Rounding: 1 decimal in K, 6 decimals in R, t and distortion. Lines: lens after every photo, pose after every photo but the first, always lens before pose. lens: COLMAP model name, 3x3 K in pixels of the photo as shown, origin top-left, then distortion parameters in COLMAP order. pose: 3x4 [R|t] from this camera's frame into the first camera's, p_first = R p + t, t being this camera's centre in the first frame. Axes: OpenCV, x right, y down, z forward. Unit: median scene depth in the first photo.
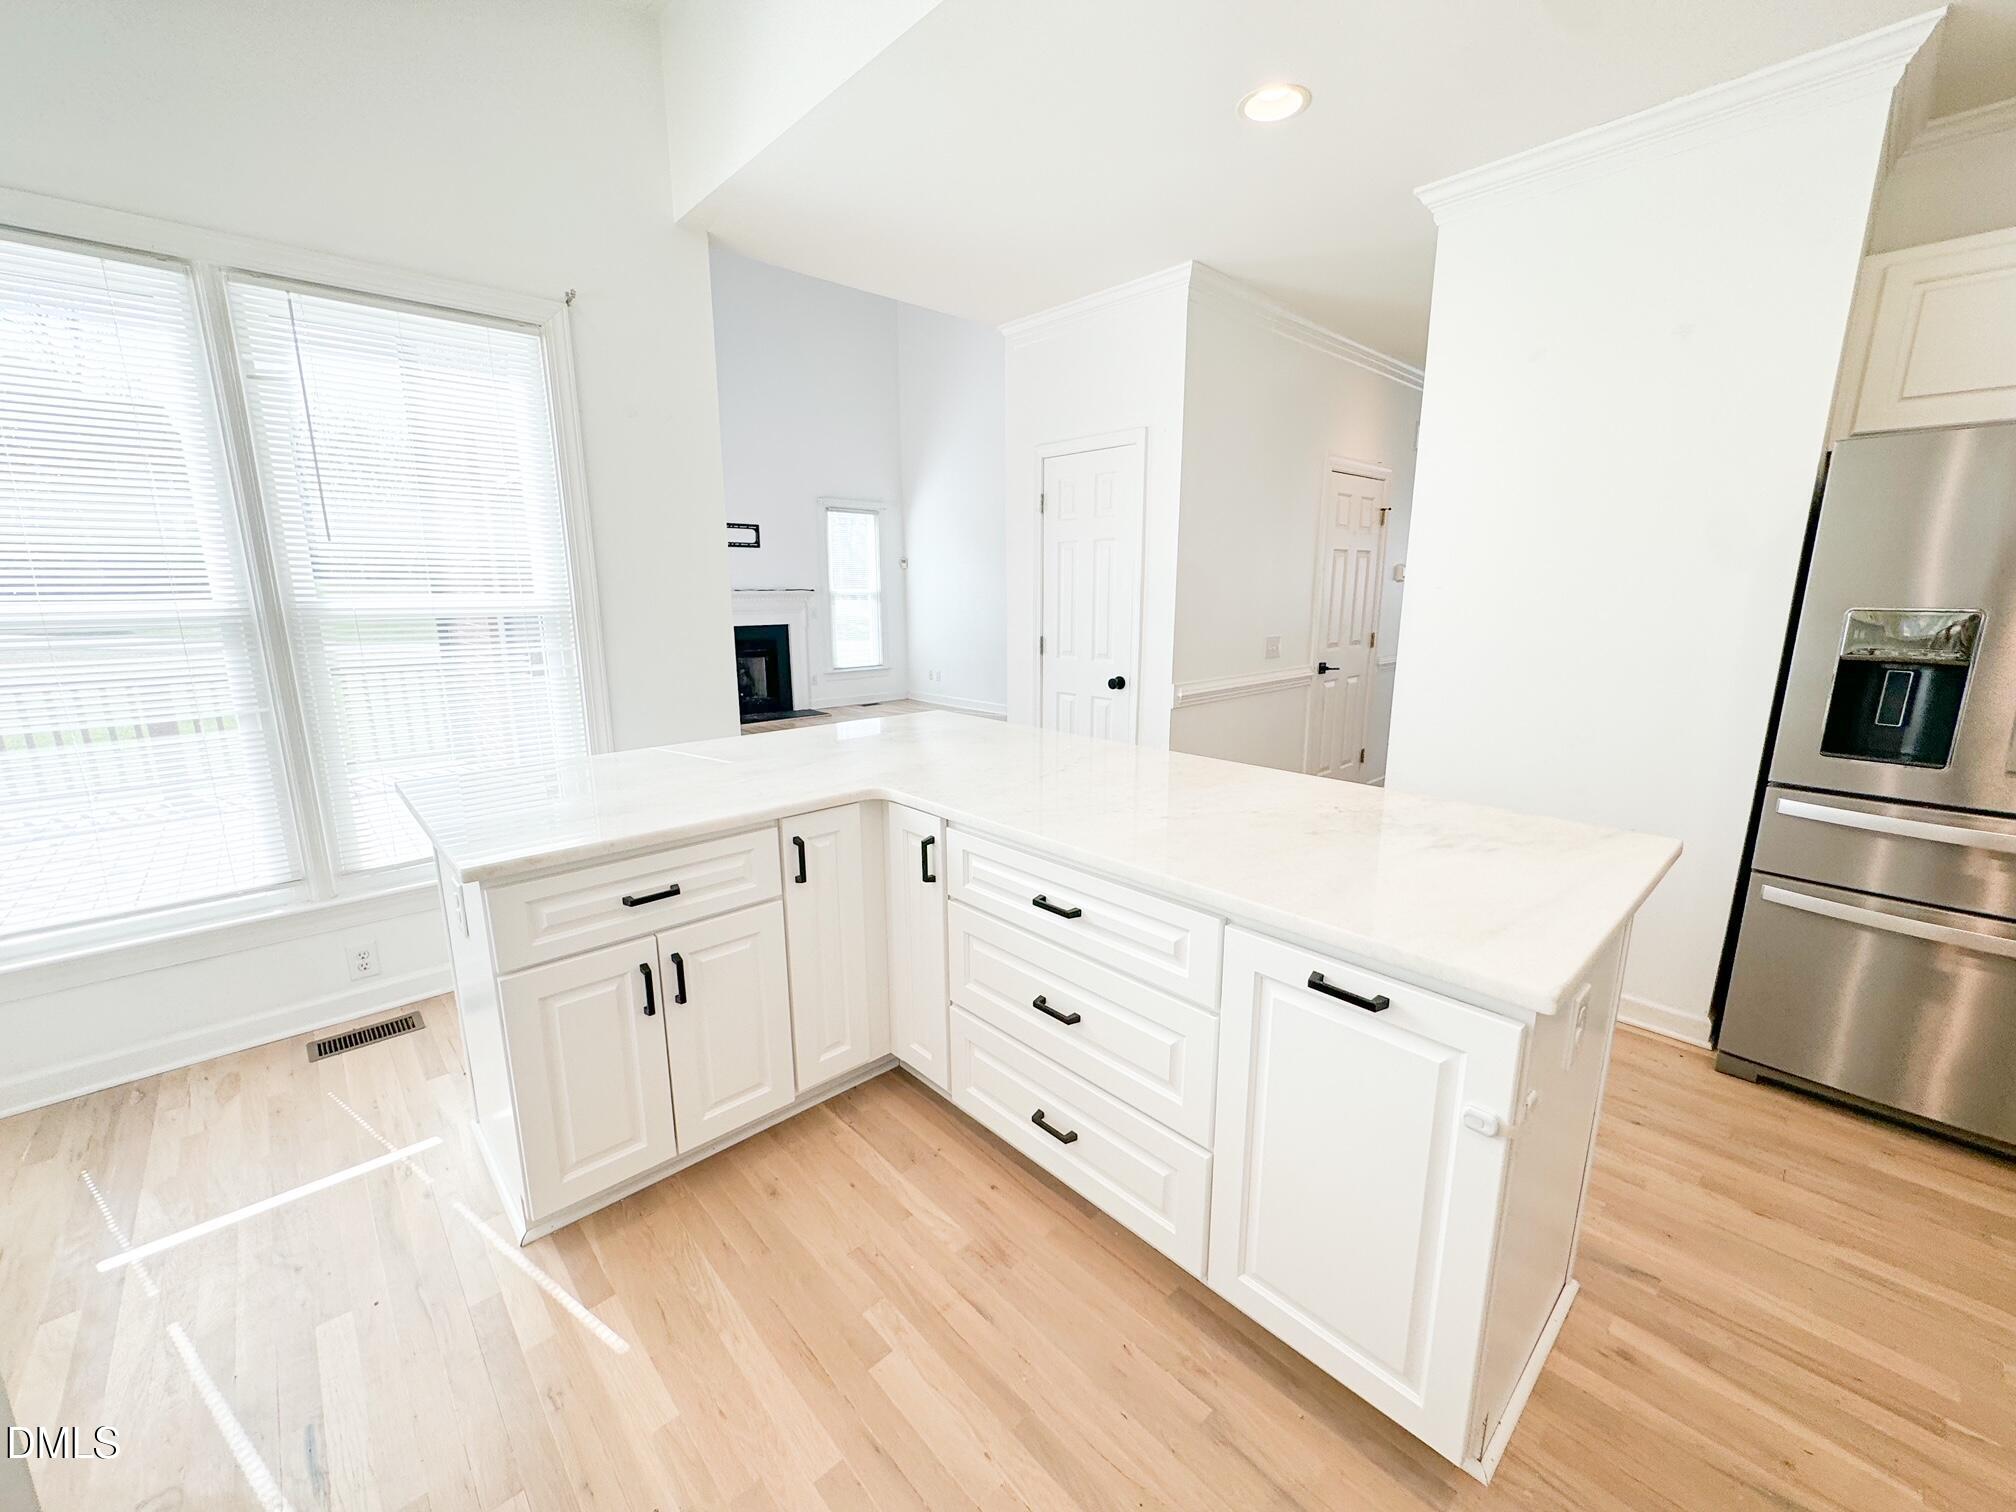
lens RADIAL K [[809.1, 0, 1009.7], [0, 809.1, 757.6], [0, 0, 1]] dist [-0.003393, -0.000307]
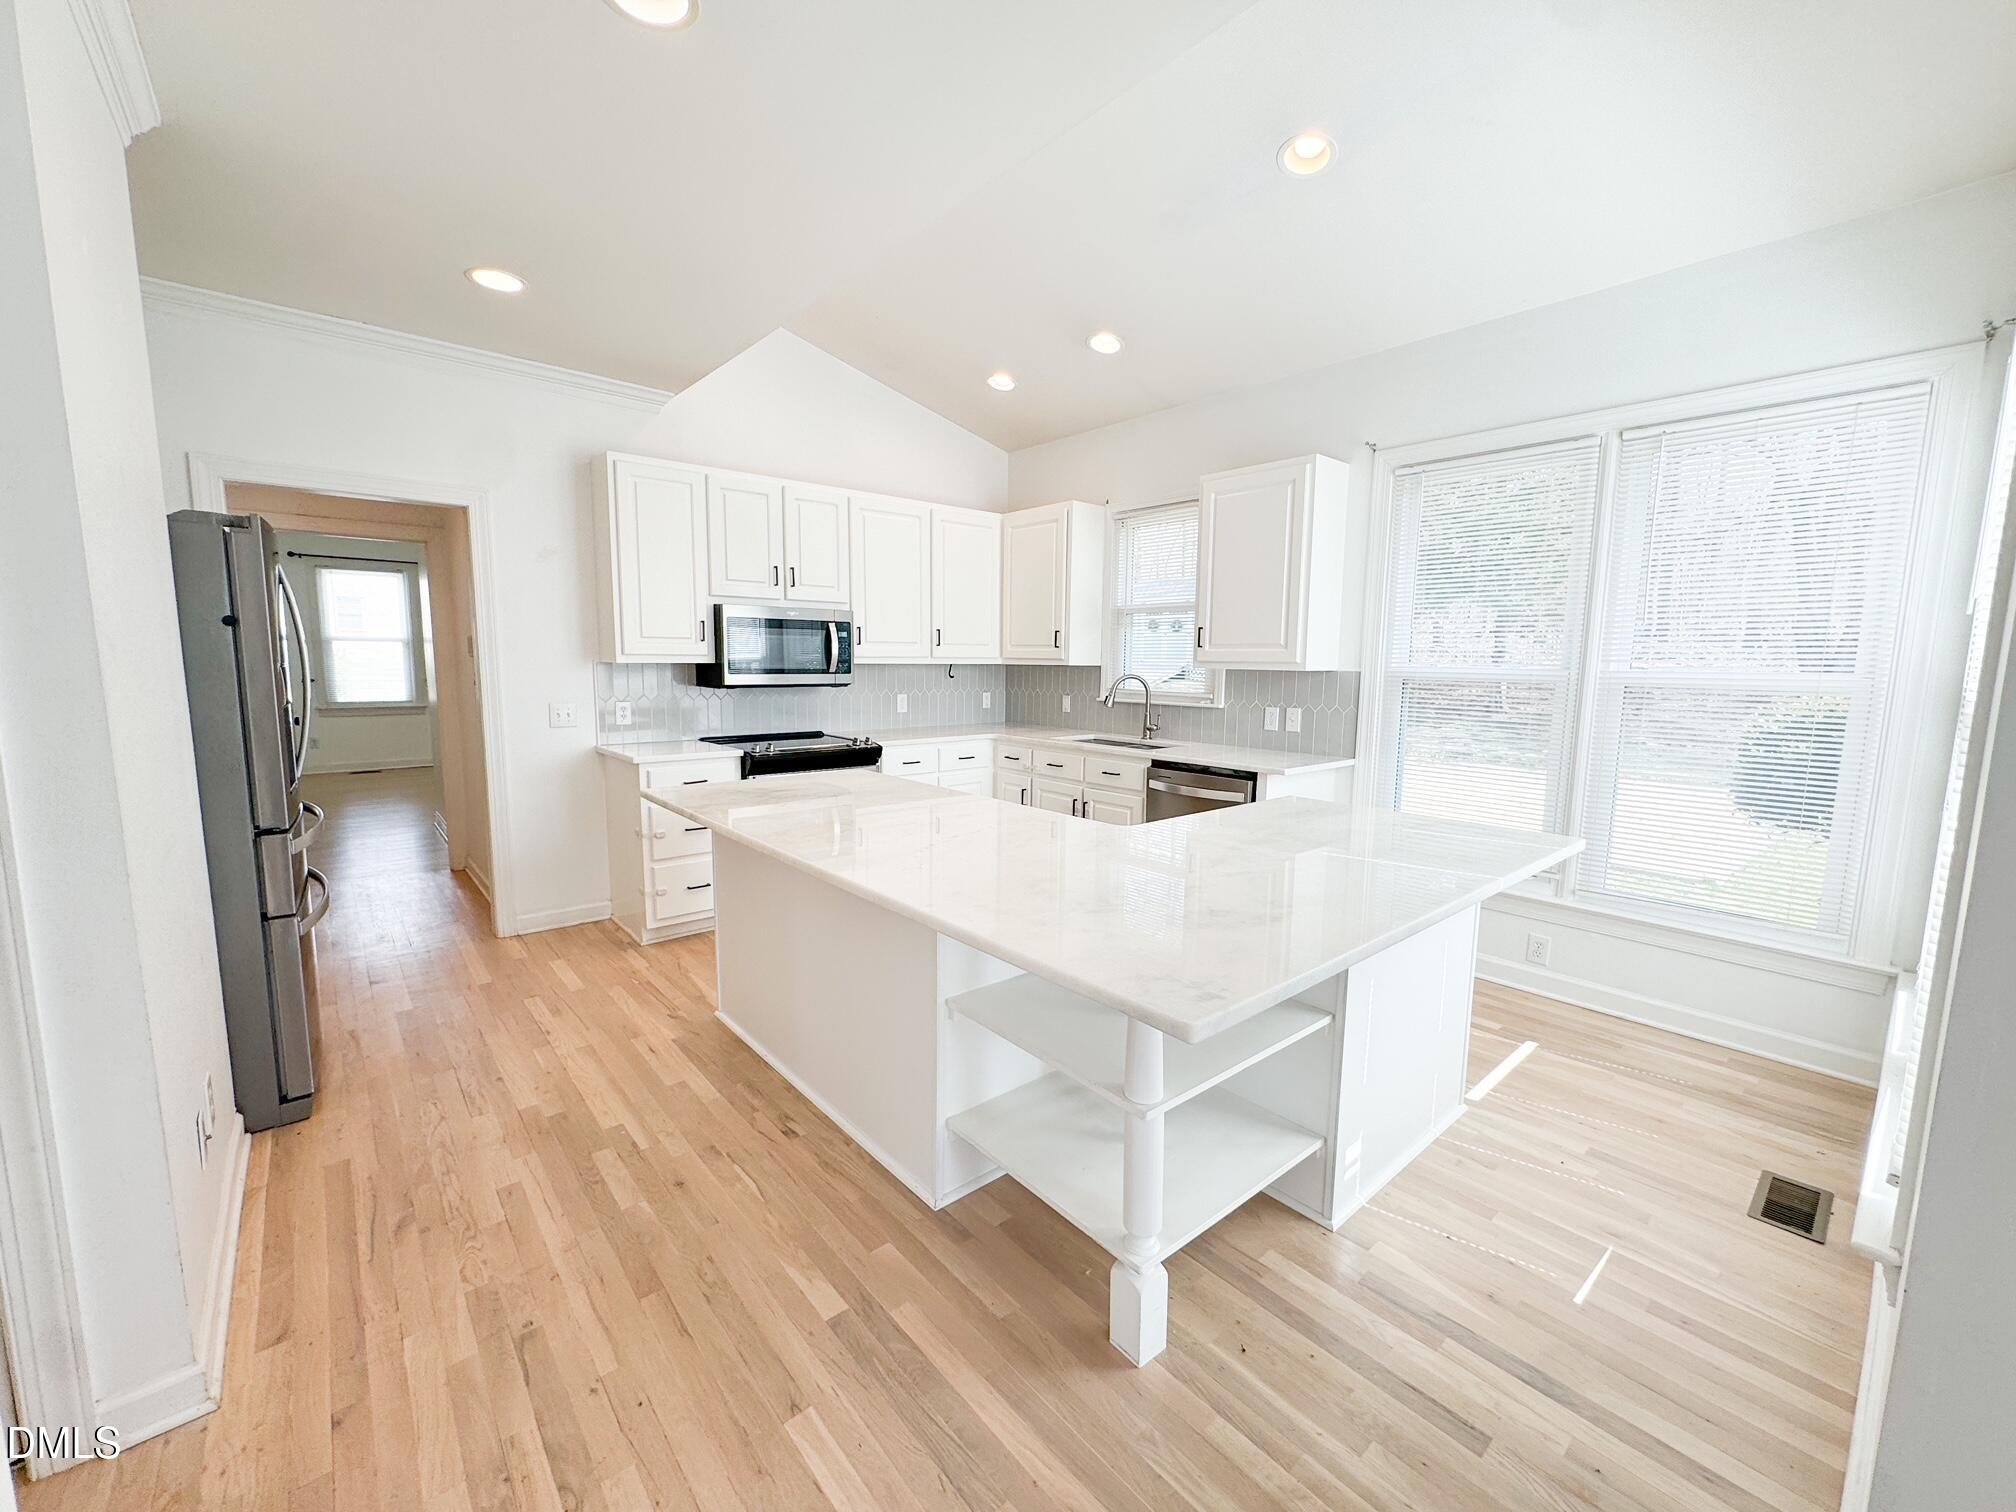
lens RADIAL K [[809.1, 0, 1001.6], [0, 809.1, 757.0], [0, 0, 1]] dist [-0.003393, -0.000307]
pose [[-0.998953, -0.012762, 0.043934, -0.008789], [0.002276, 0.945257, 0.326319, -0.098545], [-0.045693, 0.326077, -0.944238, 0.469731]]
